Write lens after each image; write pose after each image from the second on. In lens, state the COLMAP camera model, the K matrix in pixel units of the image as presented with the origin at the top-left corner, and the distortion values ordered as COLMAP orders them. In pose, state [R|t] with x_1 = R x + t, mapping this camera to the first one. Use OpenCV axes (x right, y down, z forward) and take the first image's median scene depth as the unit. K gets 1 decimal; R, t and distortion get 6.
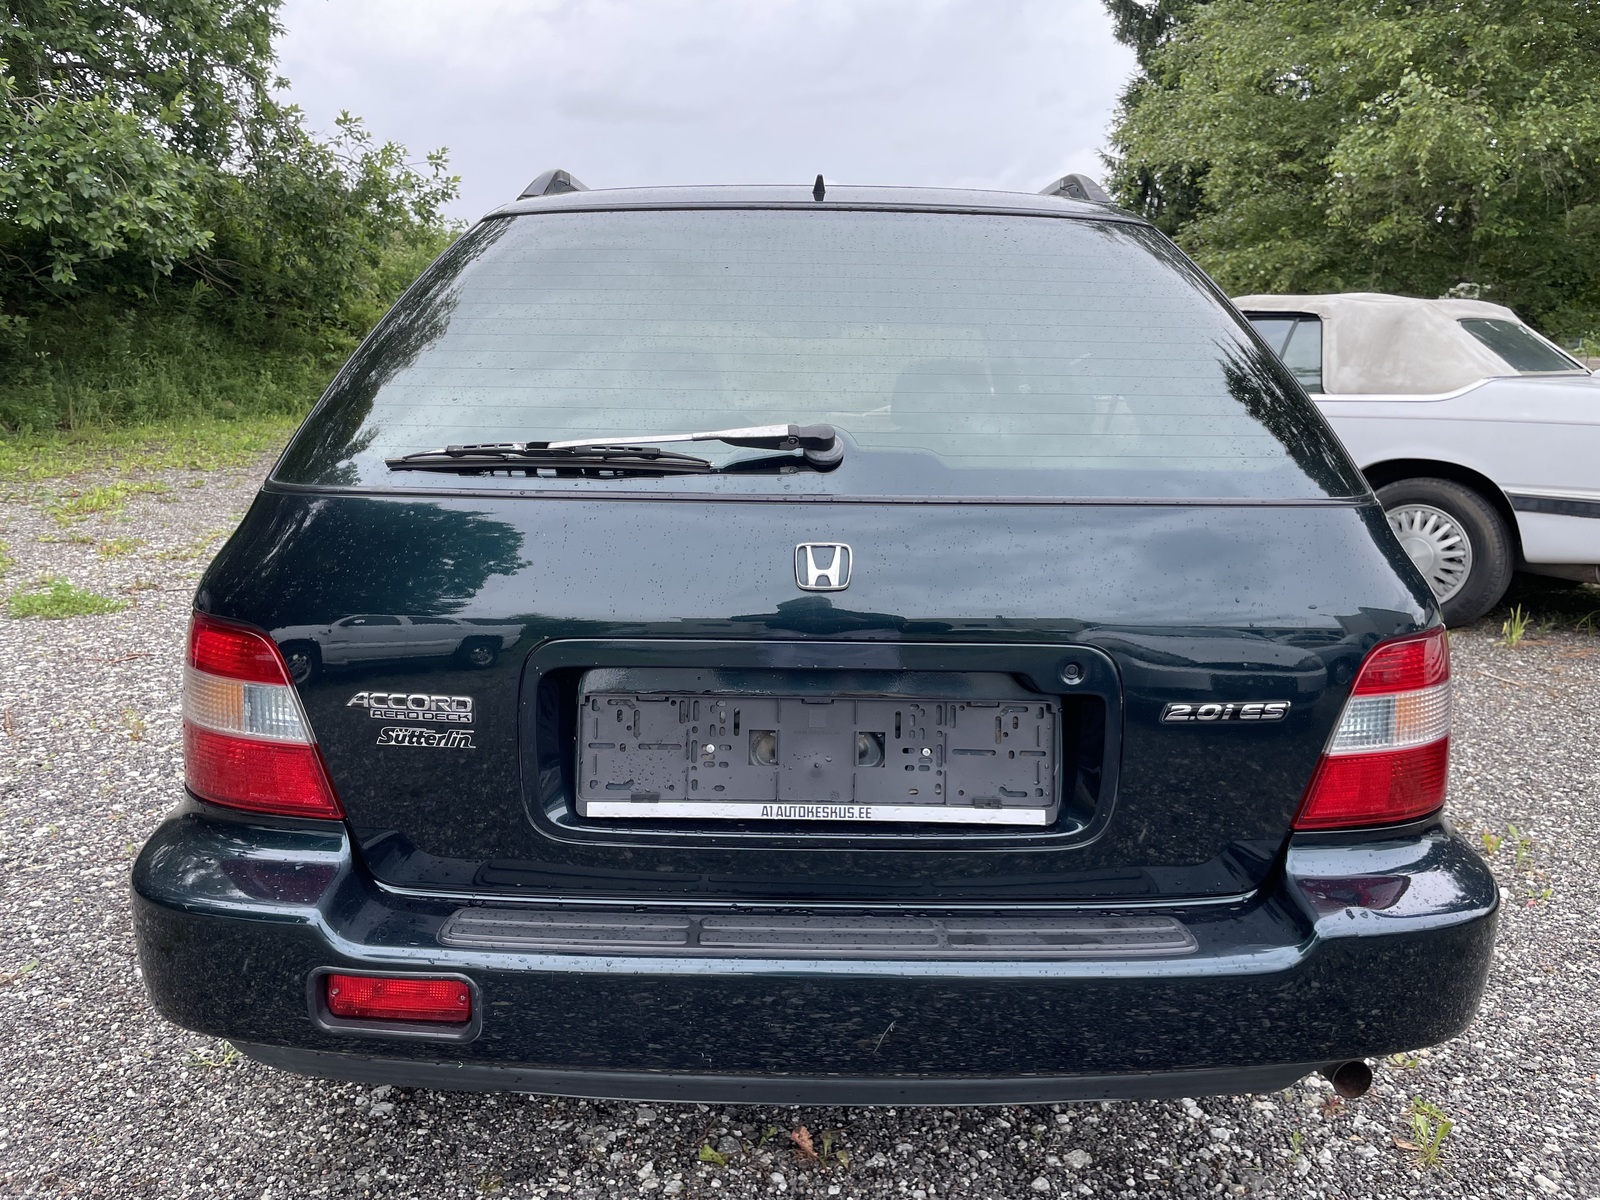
lens RADIAL K [[1215.6, 0, 800.0], [0, 1215.6, 600.0], [0, 0, 1]] dist [0.076294, -0.103299]
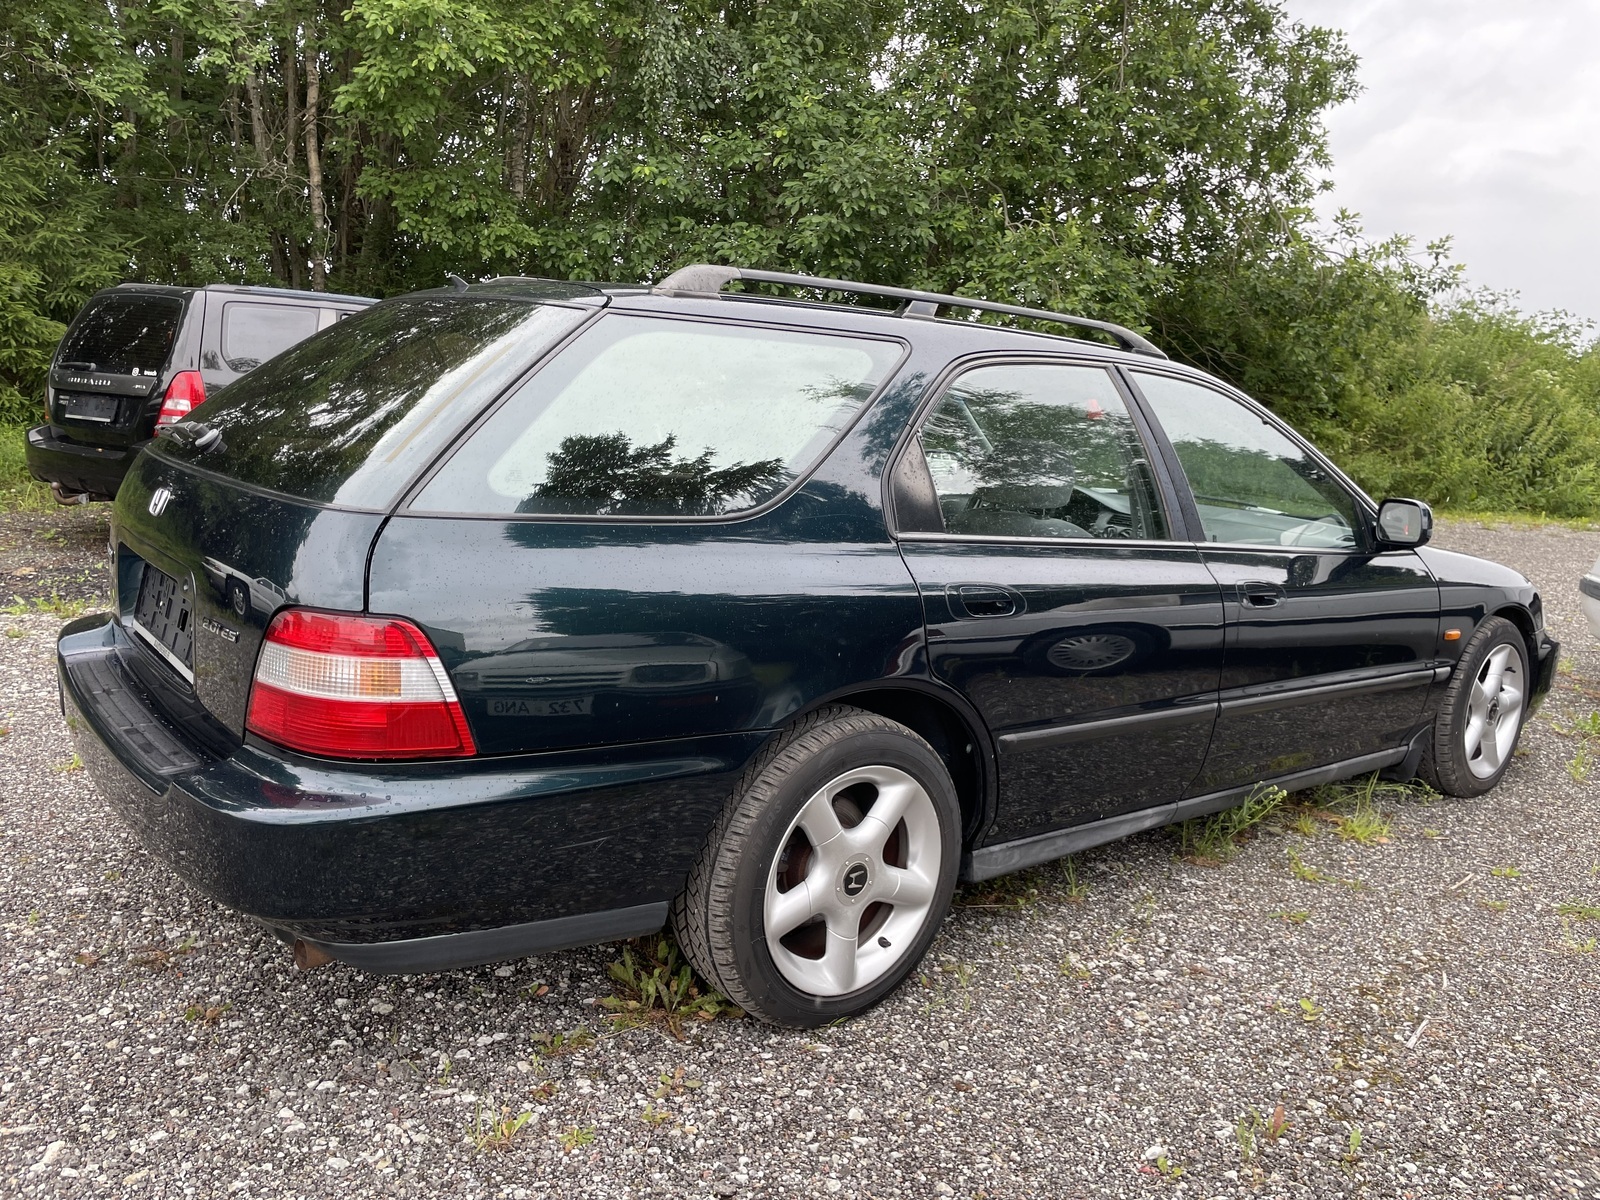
lens RADIAL K [[1215.6, 0, 800.0], [0, 1215.6, 600.0], [0, 0, 1]] dist [0.076294, -0.103299]
pose [[0.611769, 0.160591, -0.774564, 0.187315], [-0.218110, 0.975464, 0.029975, -0.012769], [0.760373, 0.150602, 0.631785, 0.059788]]
